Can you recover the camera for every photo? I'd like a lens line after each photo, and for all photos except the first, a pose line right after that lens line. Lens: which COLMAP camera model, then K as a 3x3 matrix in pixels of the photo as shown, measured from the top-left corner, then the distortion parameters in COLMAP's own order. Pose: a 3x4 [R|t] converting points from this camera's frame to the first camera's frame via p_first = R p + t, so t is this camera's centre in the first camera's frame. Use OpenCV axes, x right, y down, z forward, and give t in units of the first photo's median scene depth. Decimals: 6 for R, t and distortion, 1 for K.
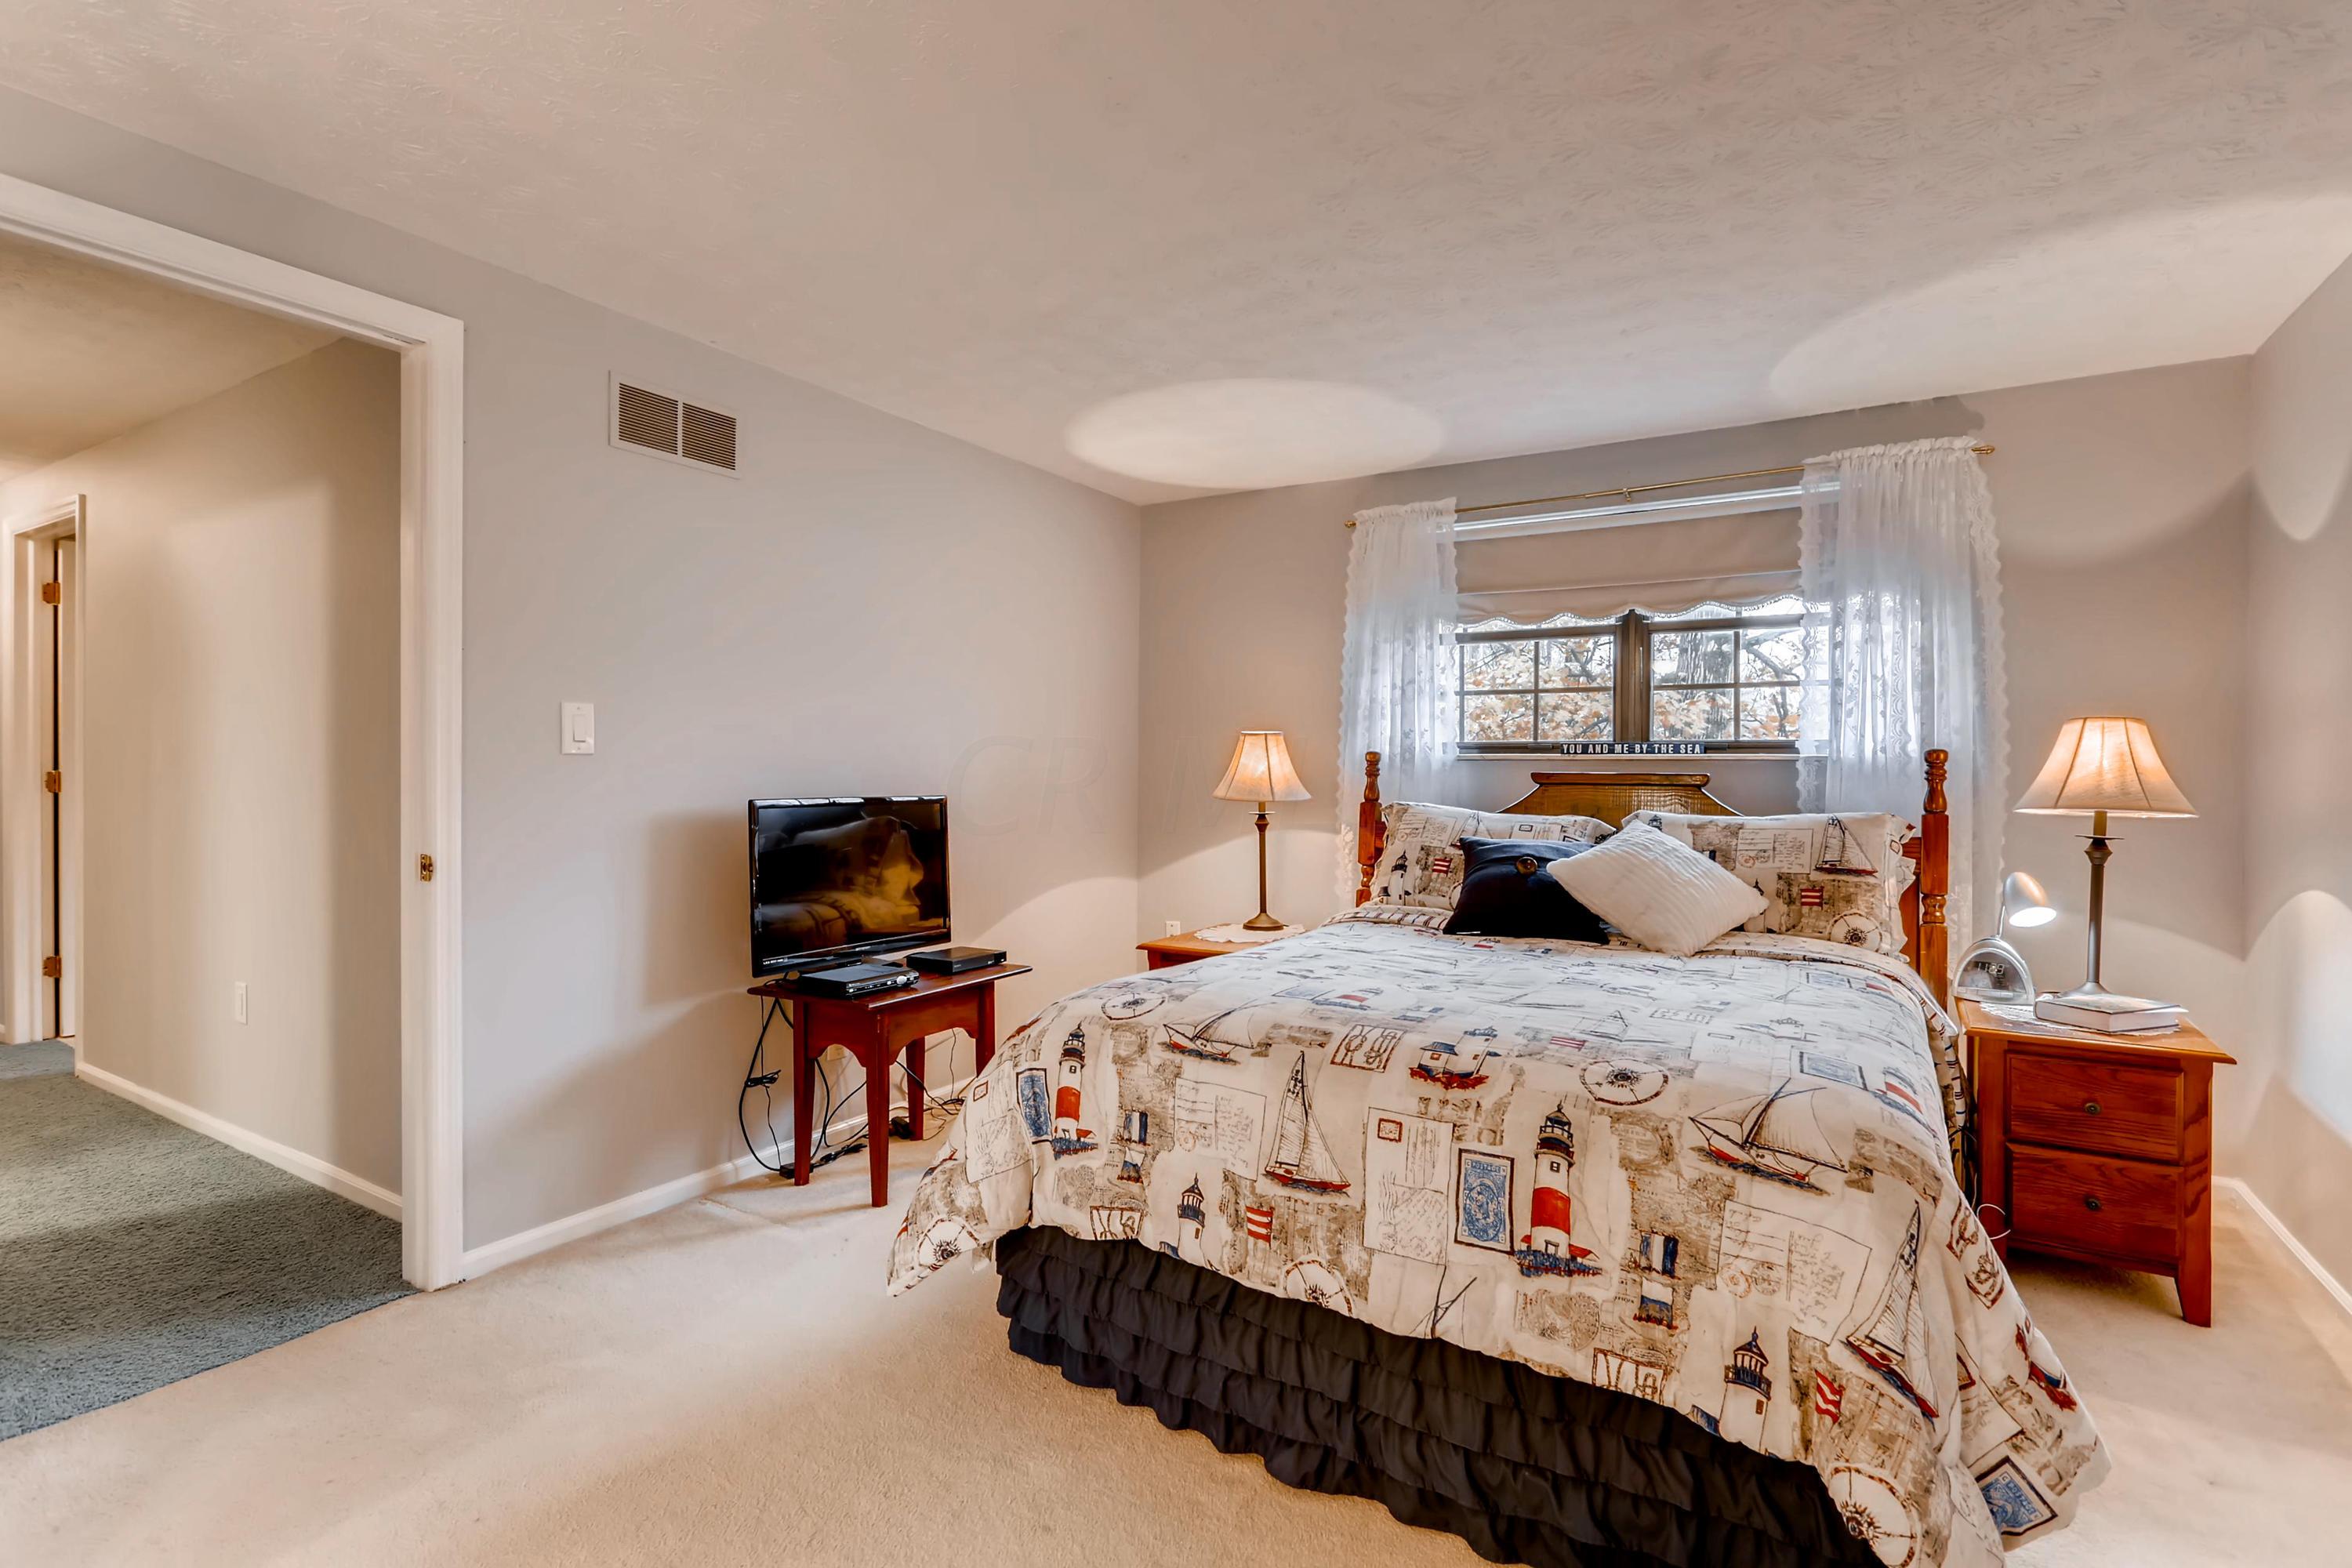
lens RADIAL K [[1143.3, 0, 1174.5], [0, 1143.3, 780.6], [0, 0, 1]] dist [-0.007772, 0.003868]
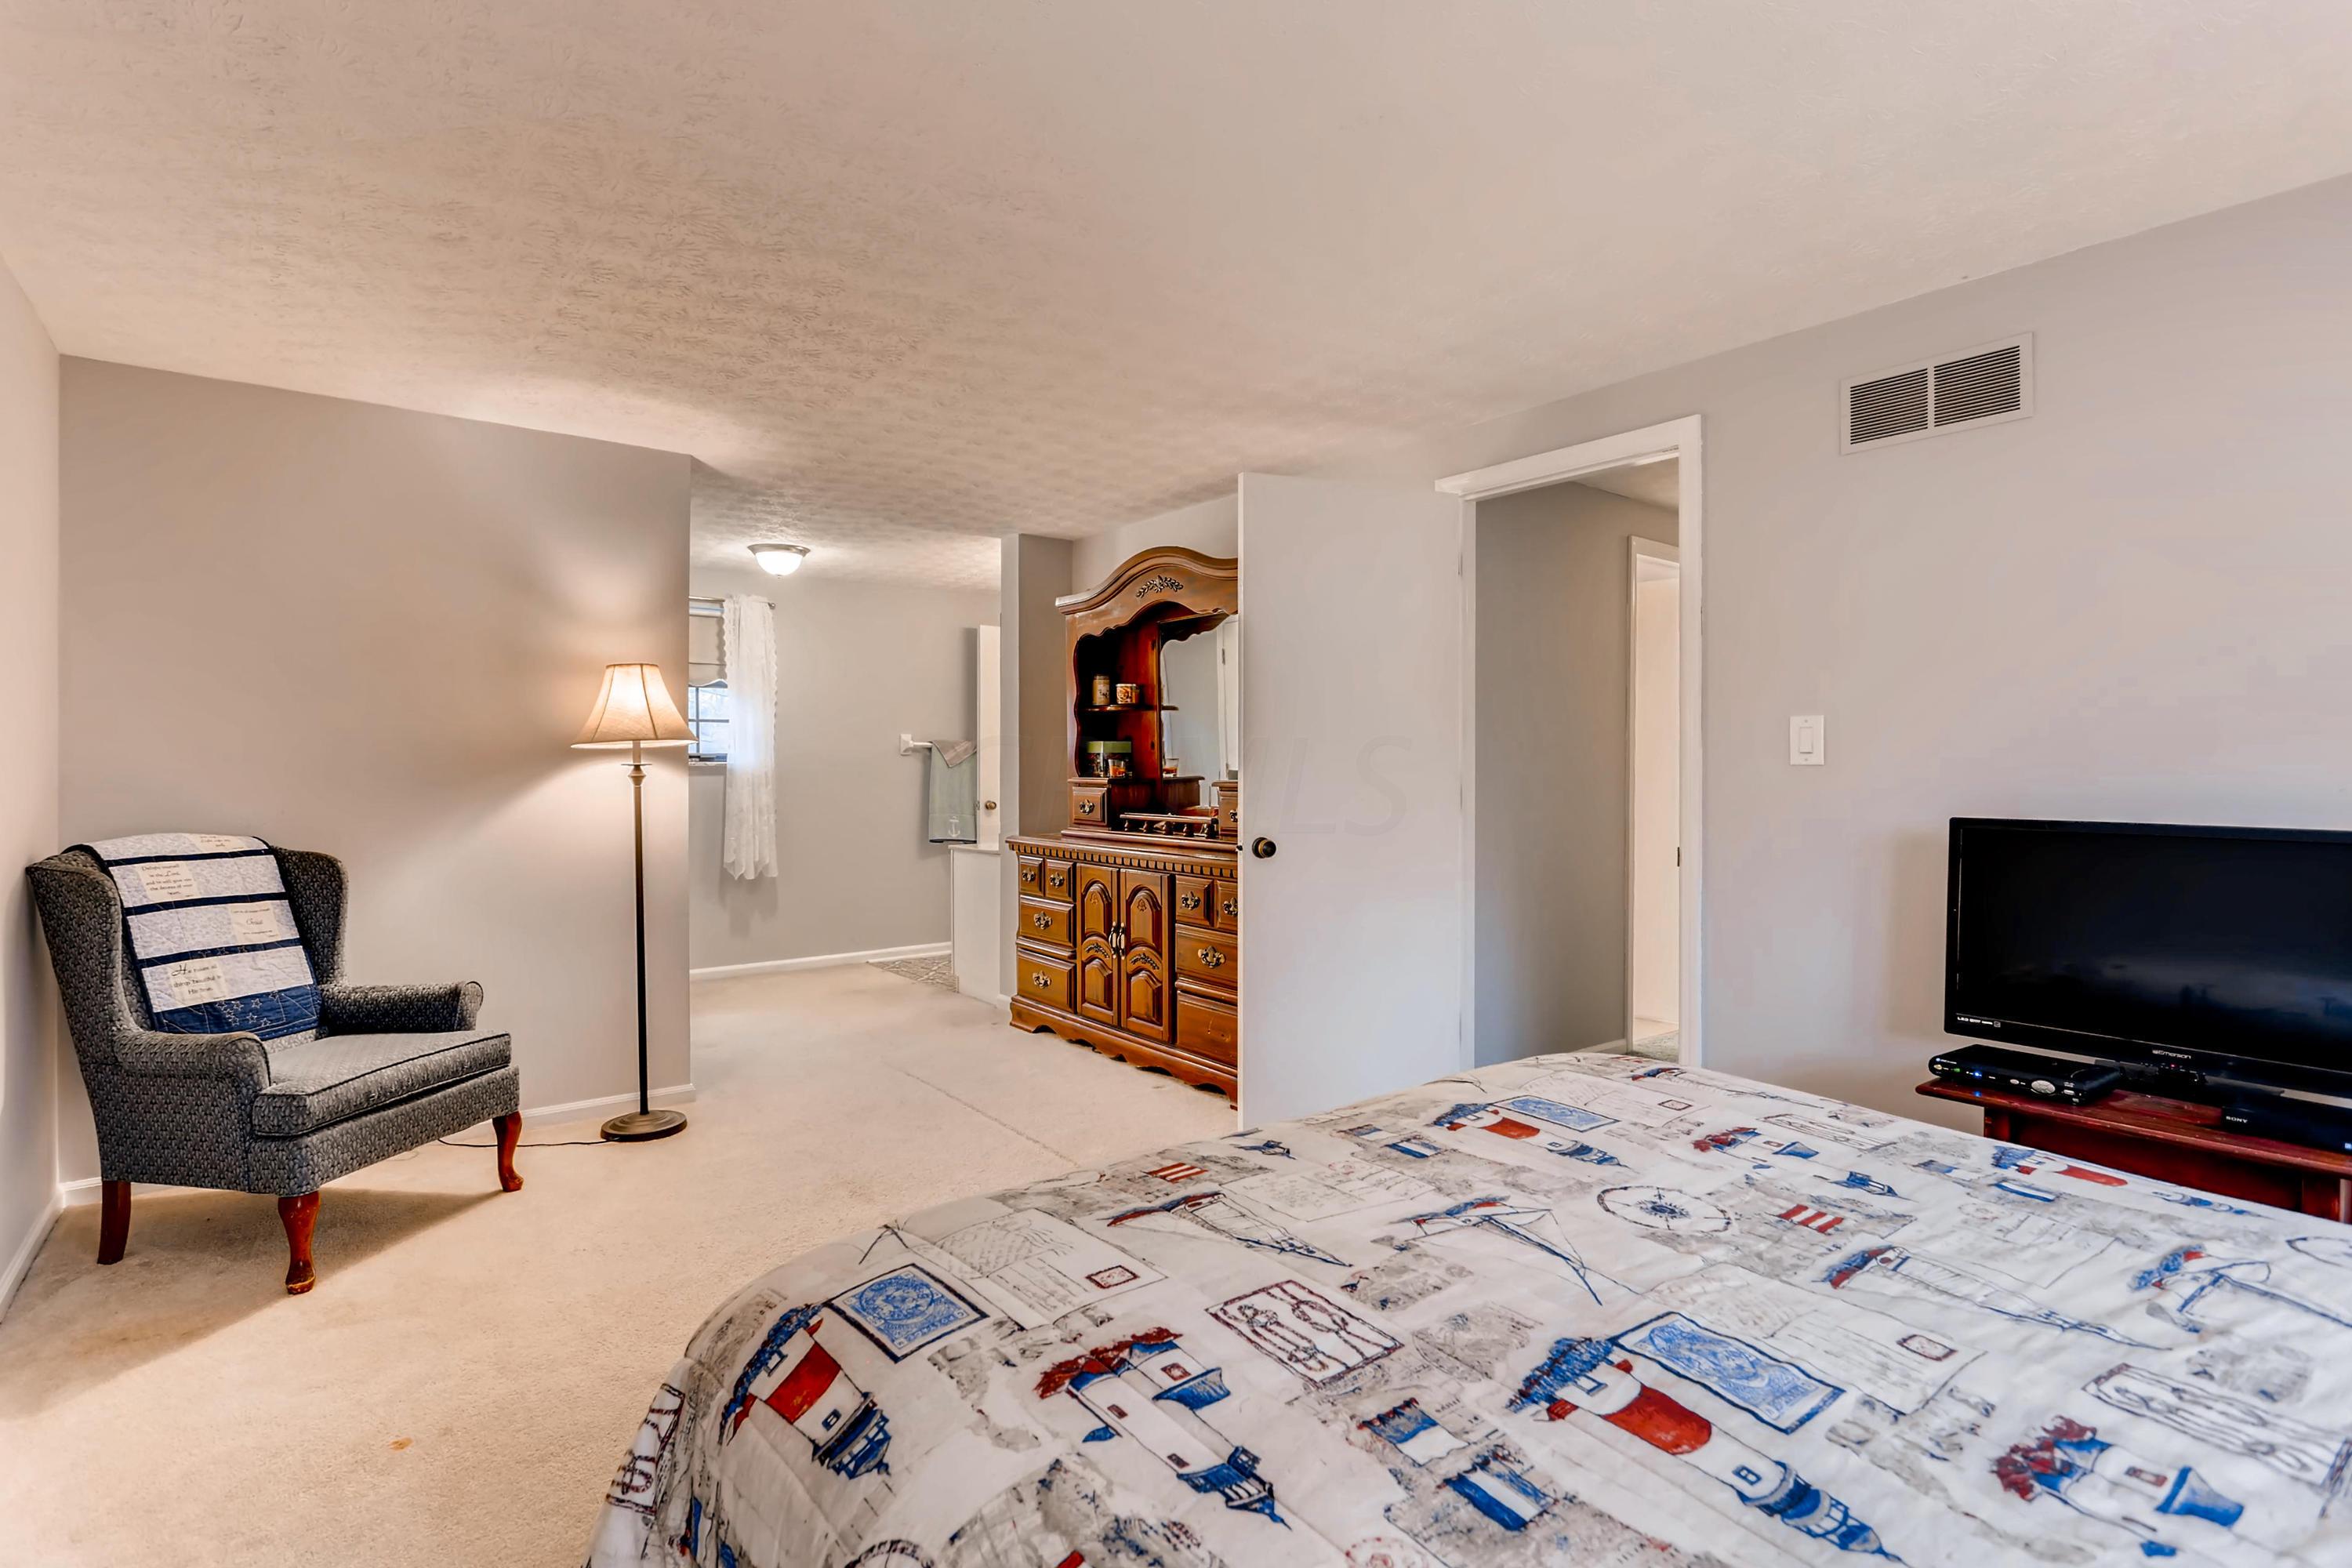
lens RADIAL K [[1143.3, 0, 1176.5], [0, 1143.3, 775.8], [0, 0, 1]] dist [-0.007772, 0.003868]
pose [[-0.360707, -0.000268, -0.932679, 0.630863], [-0.013258, 0.999900, 0.004840, -0.011231], [0.932585, 0.014111, -0.360675, 0.811606]]
